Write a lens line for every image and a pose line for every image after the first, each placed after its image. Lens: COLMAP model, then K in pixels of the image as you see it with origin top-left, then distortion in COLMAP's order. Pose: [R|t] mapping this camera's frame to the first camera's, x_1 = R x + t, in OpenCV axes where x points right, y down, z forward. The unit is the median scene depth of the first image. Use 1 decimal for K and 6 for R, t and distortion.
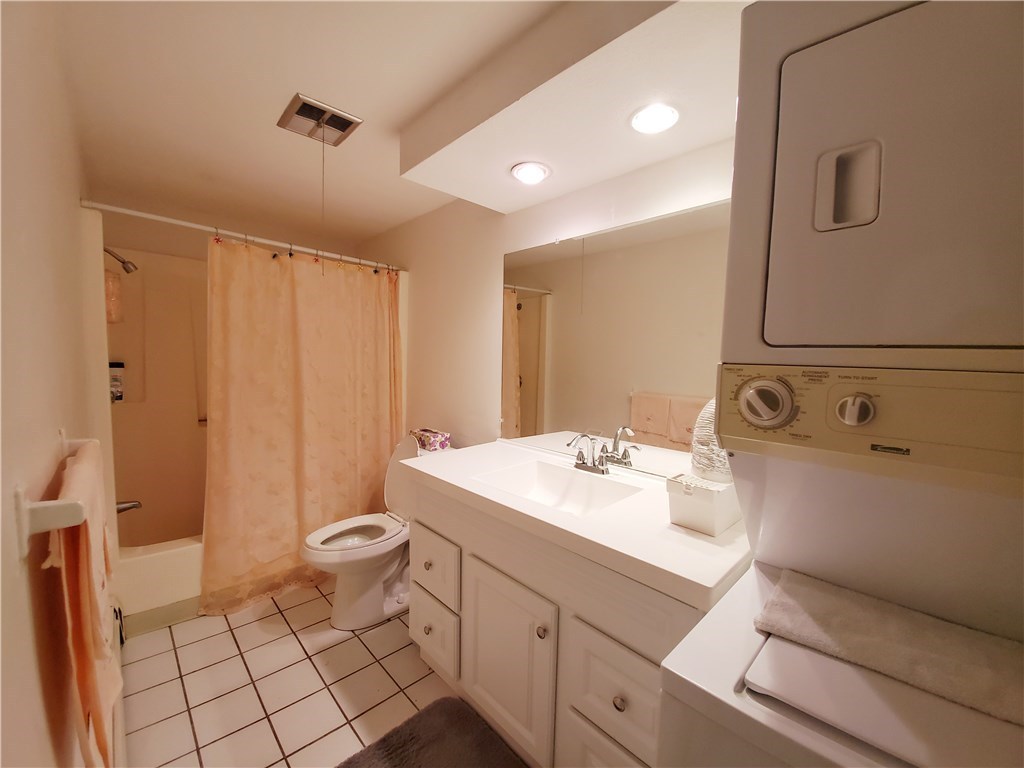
lens RADIAL K [[402.2, 0, 512.4], [0, 402.2, 387.1], [0, 0, 1]] dist [0.011380, -0.015757]
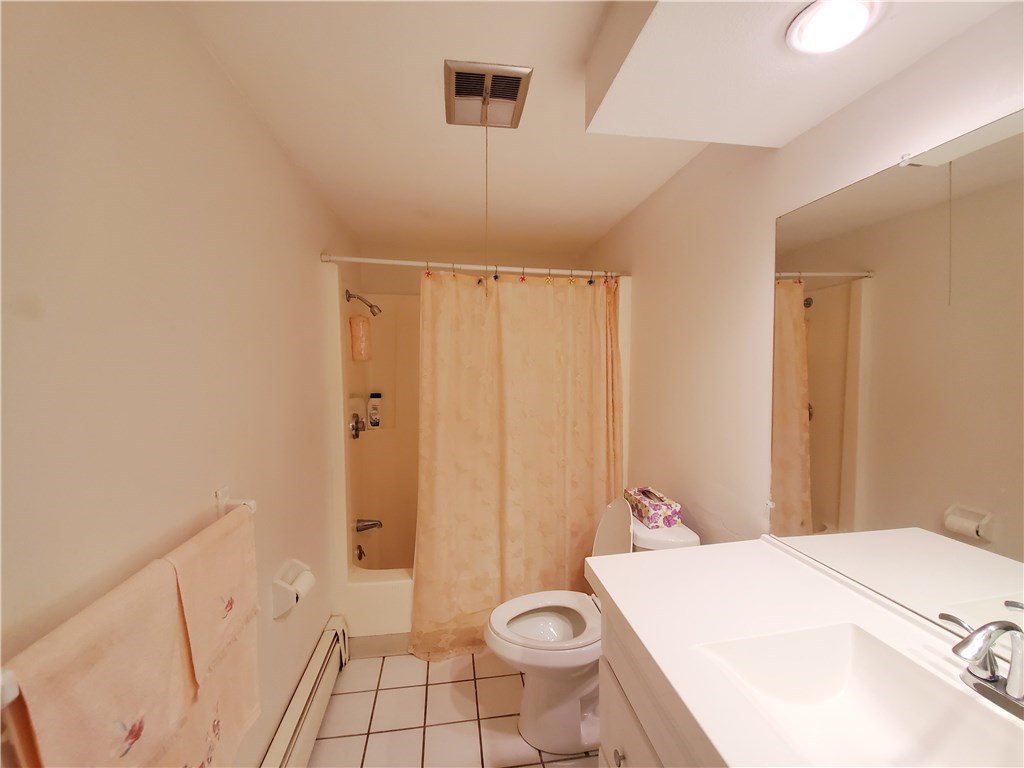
lens RADIAL K [[402.2, 0, 512.4], [0, 402.2, 387.1], [0, 0, 1]] dist [0.011380, -0.015757]
pose [[0.817369, 0.000387, -0.576114, 0.002232], [-0.014764, 0.999685, -0.020276, -0.063574], [0.575925, 0.025079, 0.817118, 0.284870]]
